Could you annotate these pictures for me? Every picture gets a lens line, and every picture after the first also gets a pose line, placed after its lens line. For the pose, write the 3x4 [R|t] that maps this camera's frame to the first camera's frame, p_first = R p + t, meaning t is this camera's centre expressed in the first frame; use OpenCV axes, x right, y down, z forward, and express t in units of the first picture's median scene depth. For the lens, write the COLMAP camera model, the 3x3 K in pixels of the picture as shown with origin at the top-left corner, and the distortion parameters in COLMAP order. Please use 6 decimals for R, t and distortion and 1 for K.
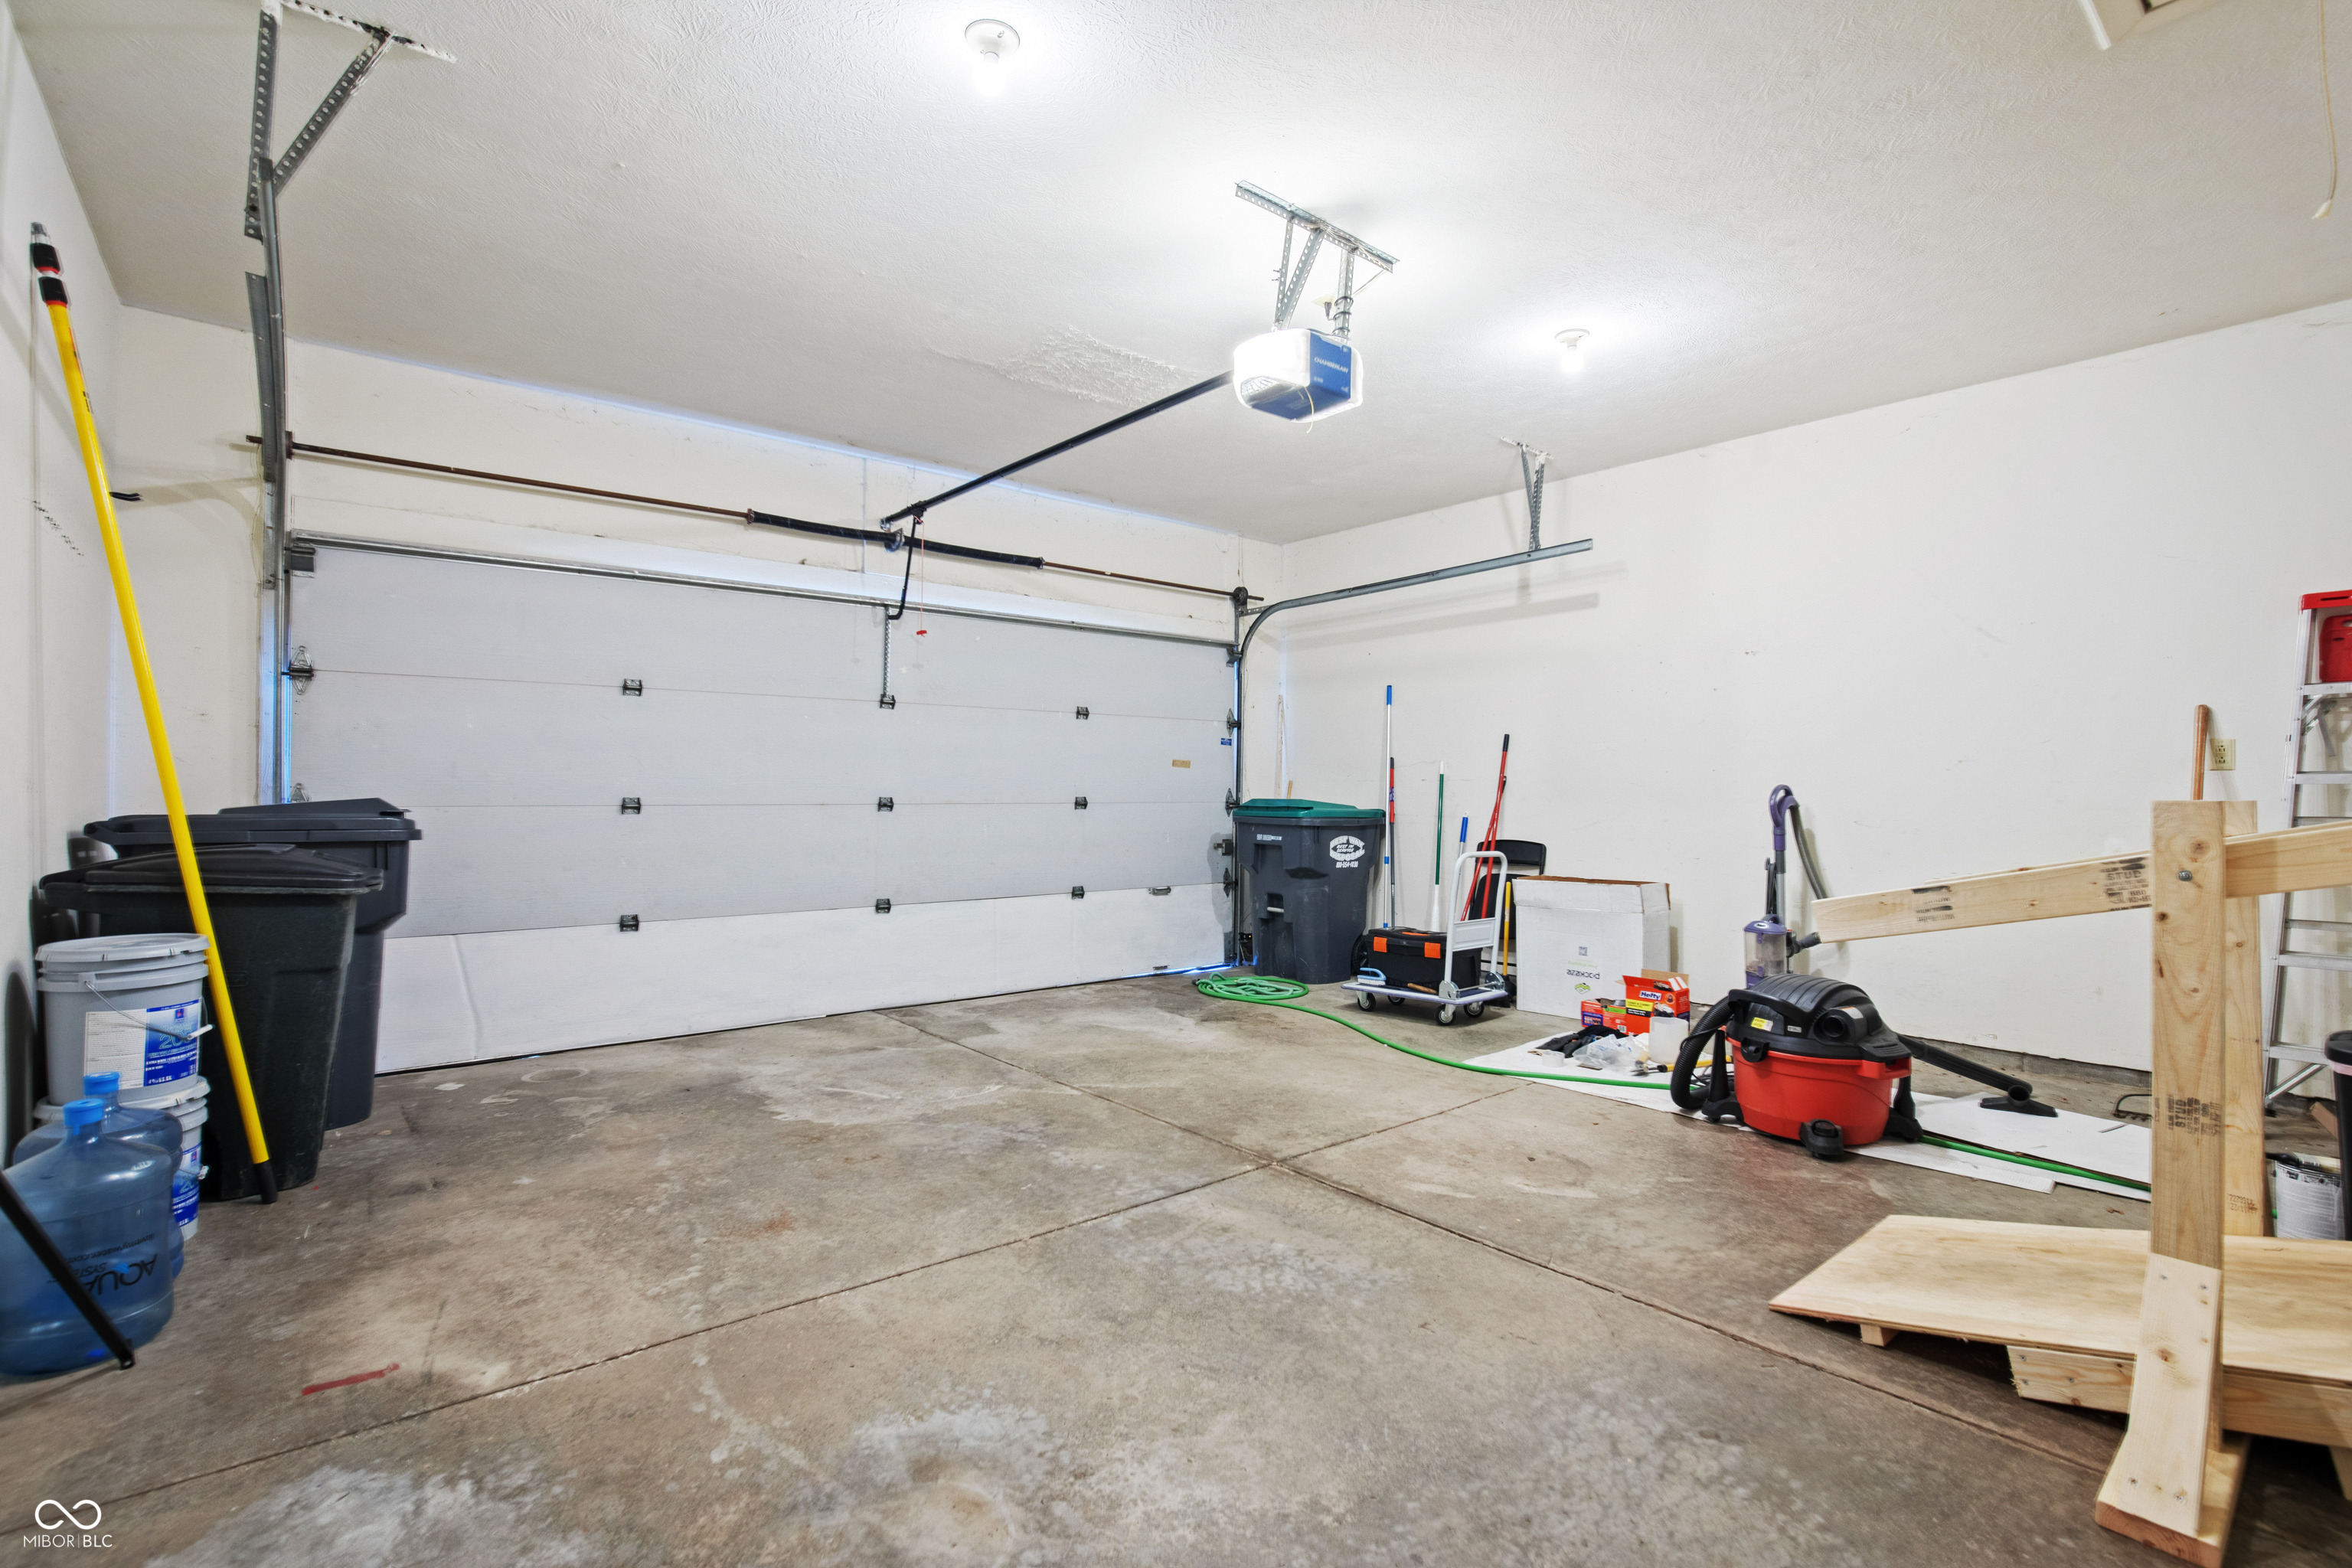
lens RADIAL K [[1061.5, 0, 1176.0], [0, 1061.5, 784.0], [0, 0, 1]] dist [0.000971, -0.000383]
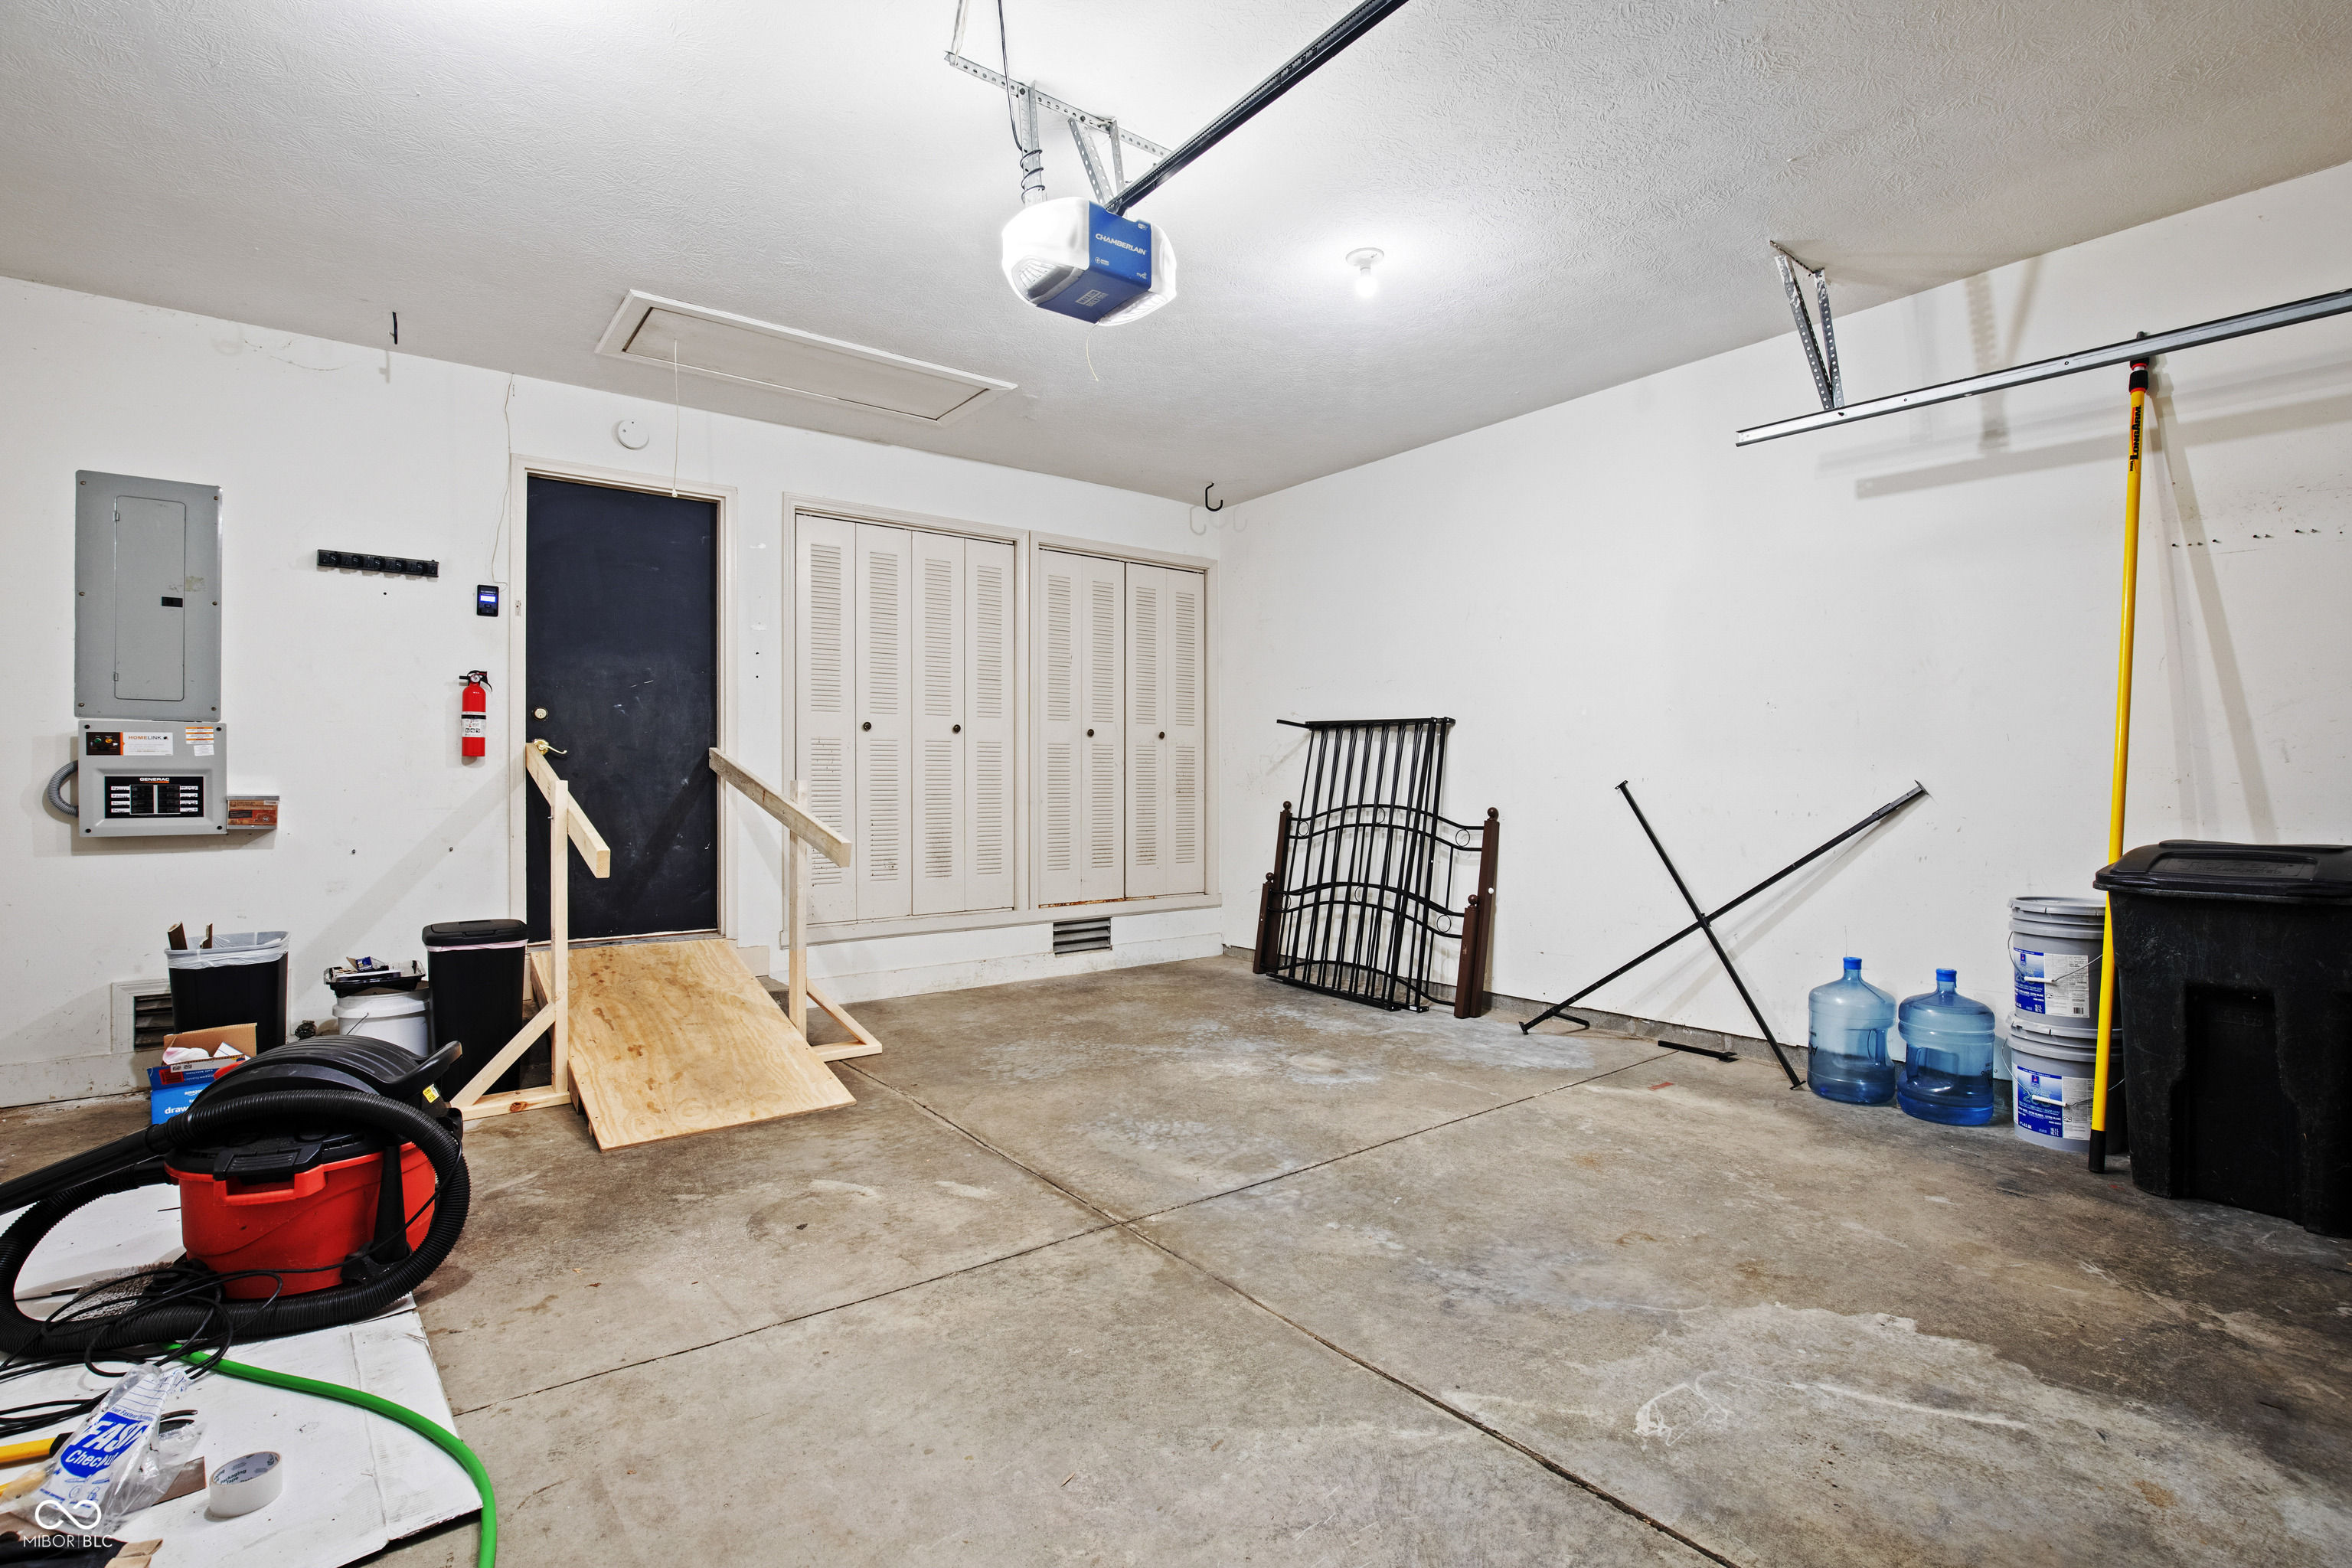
lens RADIAL K [[1061.5, 0, 1176.0], [0, 1061.5, 784.0], [0, 0, 1]] dist [0.000971, -0.000383]
pose [[-0.999357, -0.005753, 0.035377, 0.023294], [-0.005905, 0.999974, -0.004205, 0.017078], [-0.035352, -0.004411, -0.999365, 1.951739]]
